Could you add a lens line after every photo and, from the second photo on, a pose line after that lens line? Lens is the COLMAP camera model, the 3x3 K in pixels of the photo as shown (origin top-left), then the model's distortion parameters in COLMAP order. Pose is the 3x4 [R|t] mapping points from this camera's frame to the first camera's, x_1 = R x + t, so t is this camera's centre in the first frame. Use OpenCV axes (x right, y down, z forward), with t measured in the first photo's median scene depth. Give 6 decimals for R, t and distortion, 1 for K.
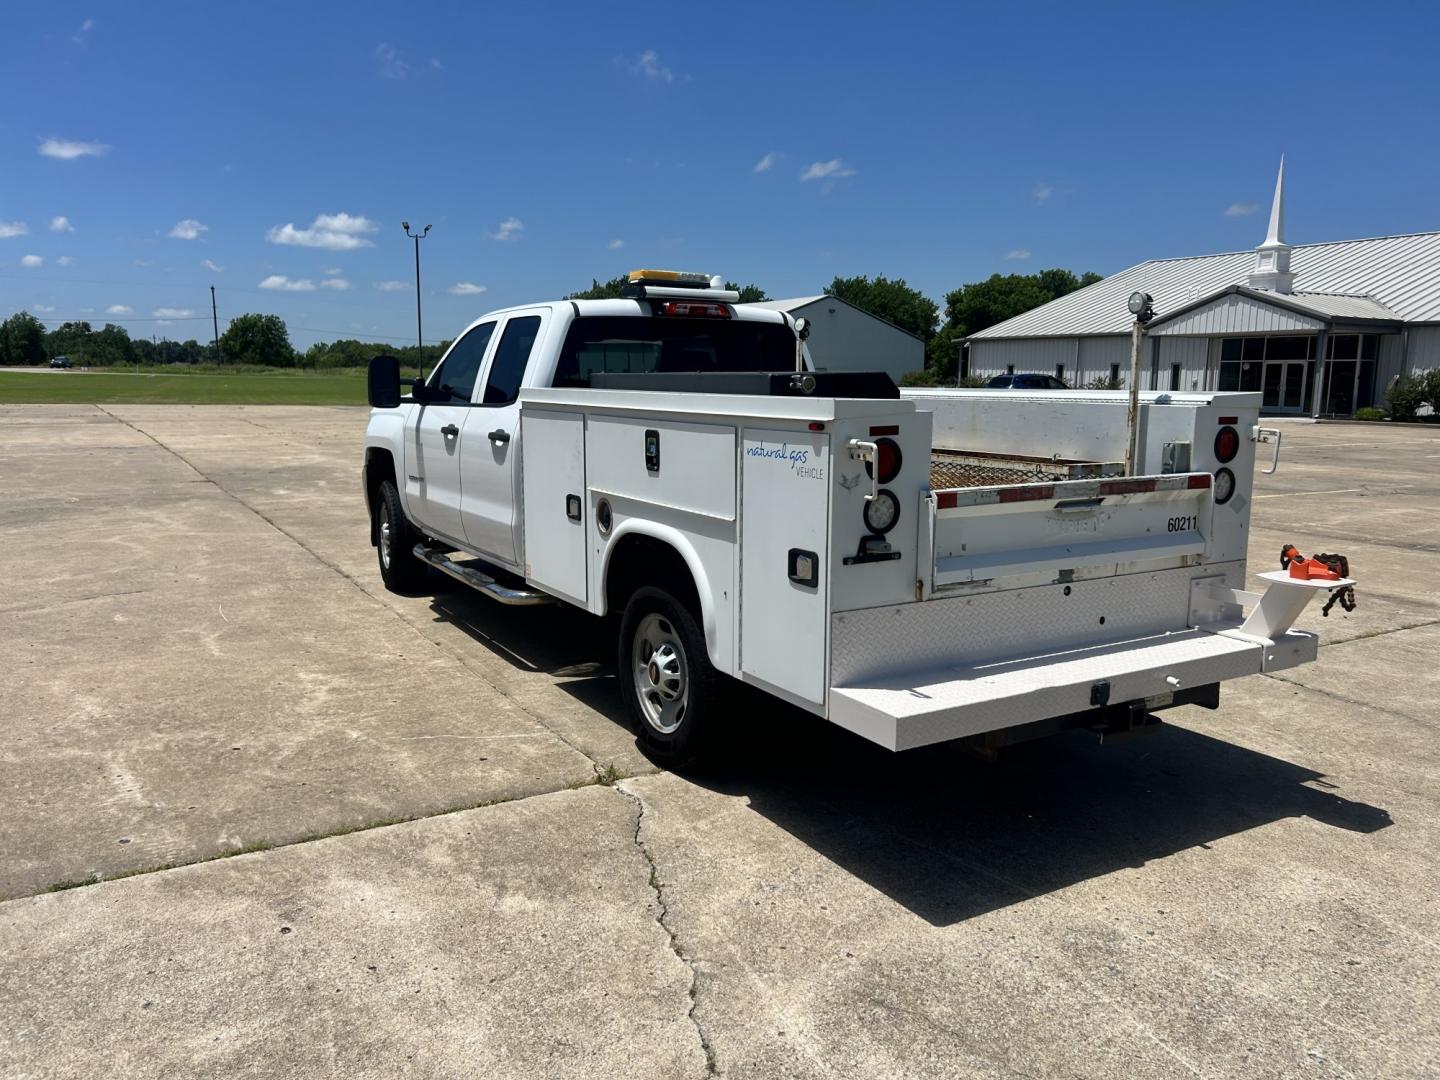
lens RADIAL K [[1091.8, 0, 720.0], [0, 1091.8, 540.0], [0, 0, 1]] dist [0.043728, -0.047688]
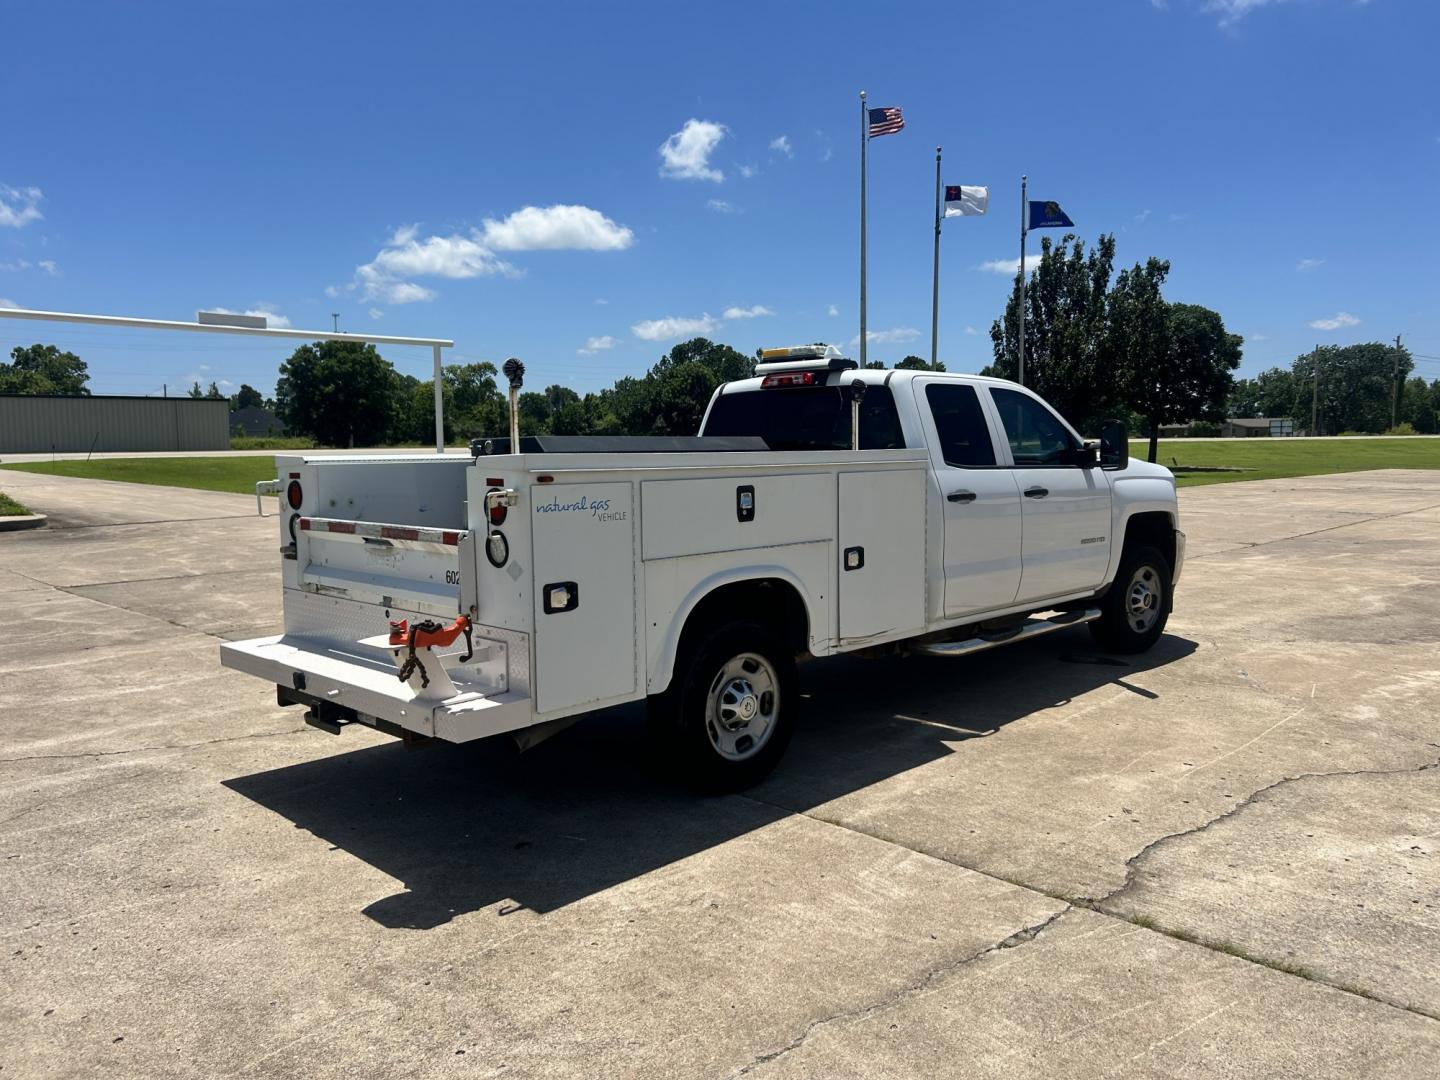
lens RADIAL K [[1093.3, 0, 734.9], [0, 1093.3, 542.7], [0, 0, 1]] dist [0.045091, -0.050197]
pose [[0.259520, 0.078666, -0.962528, 1.438467], [-0.134935, 0.989854, 0.044518, -0.125878], [0.956264, 0.118325, 0.267502, 0.935178]]
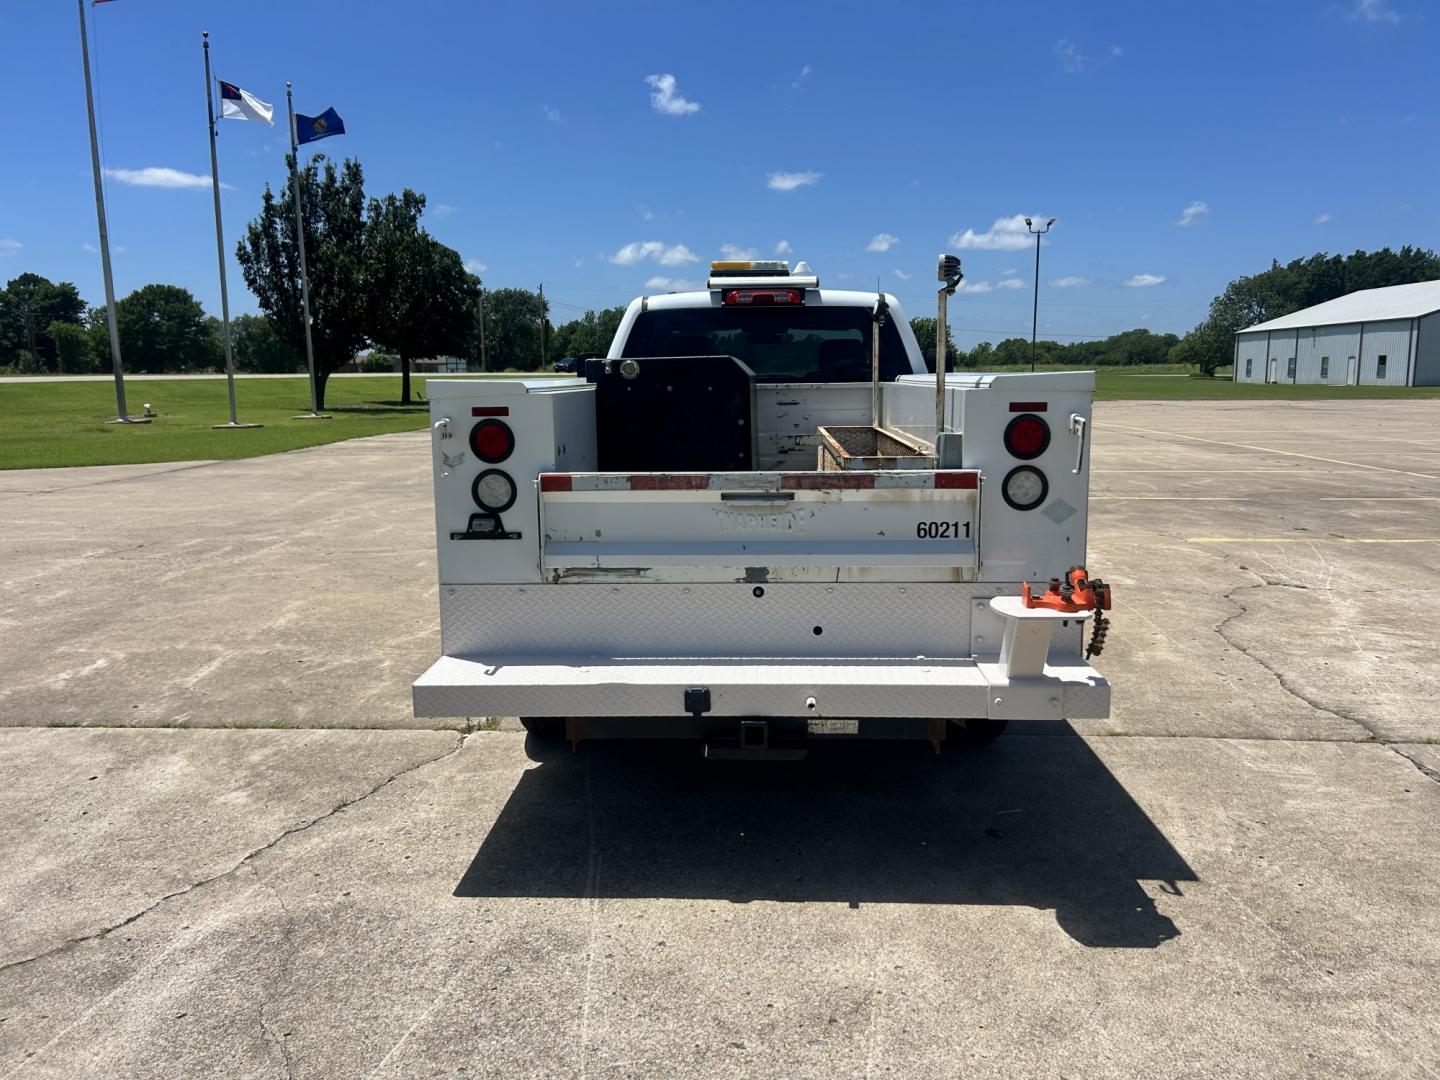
lens RADIAL K [[1093.3, 0, 734.9], [0, 1093.3, 542.7], [0, 0, 1]] dist [0.045091, -0.050197]
pose [[0.839538, 0.069801, -0.538798, 0.711479], [-0.067198, 0.997439, 0.024513, -0.014298], [0.539129, 0.015626, 0.842078, 0.203805]]
